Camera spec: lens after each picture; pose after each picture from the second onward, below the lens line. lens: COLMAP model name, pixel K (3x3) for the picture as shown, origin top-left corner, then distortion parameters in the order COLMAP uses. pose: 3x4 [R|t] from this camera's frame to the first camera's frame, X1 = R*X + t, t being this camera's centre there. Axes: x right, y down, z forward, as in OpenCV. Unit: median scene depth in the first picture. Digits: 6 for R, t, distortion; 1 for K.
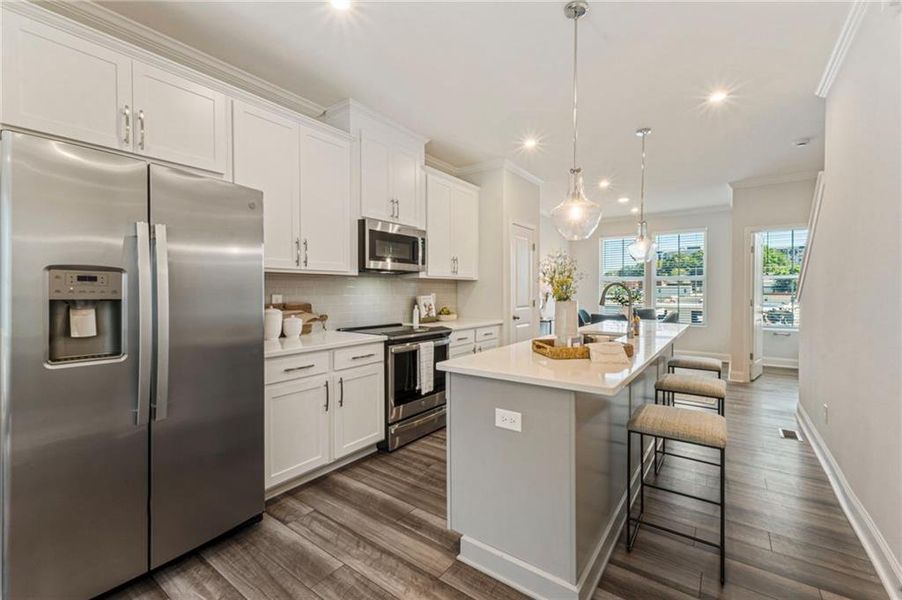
lens RADIAL K [[381.2, 0, 453.2], [0, 381.2, 292.0], [0, 0, 1]] dist [0.004719, 0.000255]
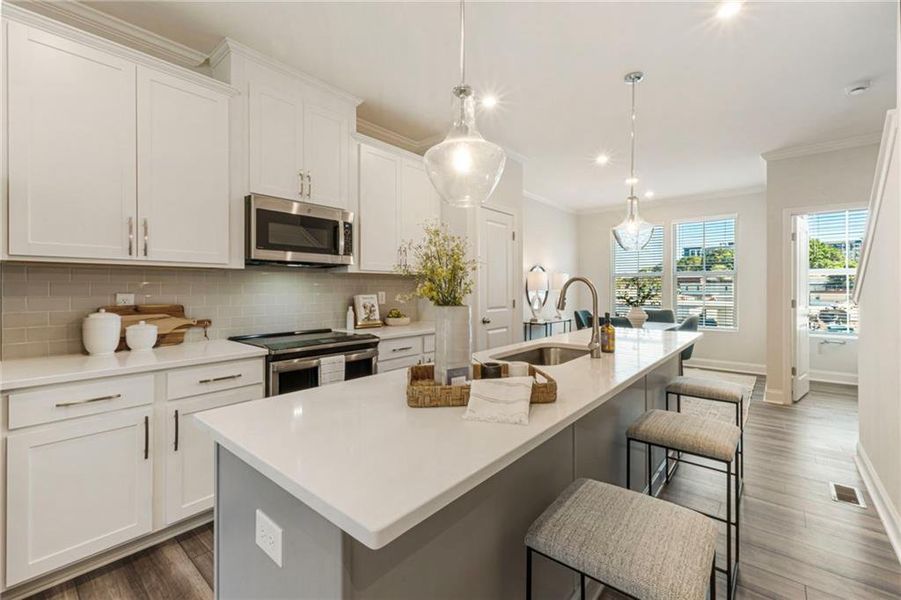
lens RADIAL K [[384.3, 0, 454.2], [0, 384.3, 284.8], [0, 0, 1]] dist [0.004449, 0.000319]
pose [[0.997565, -0.000589, -0.069744, 0.205488], [-0.000292, 0.999920, -0.012624, -0.001457], [0.069746, 0.012613, 0.997485, 0.230882]]
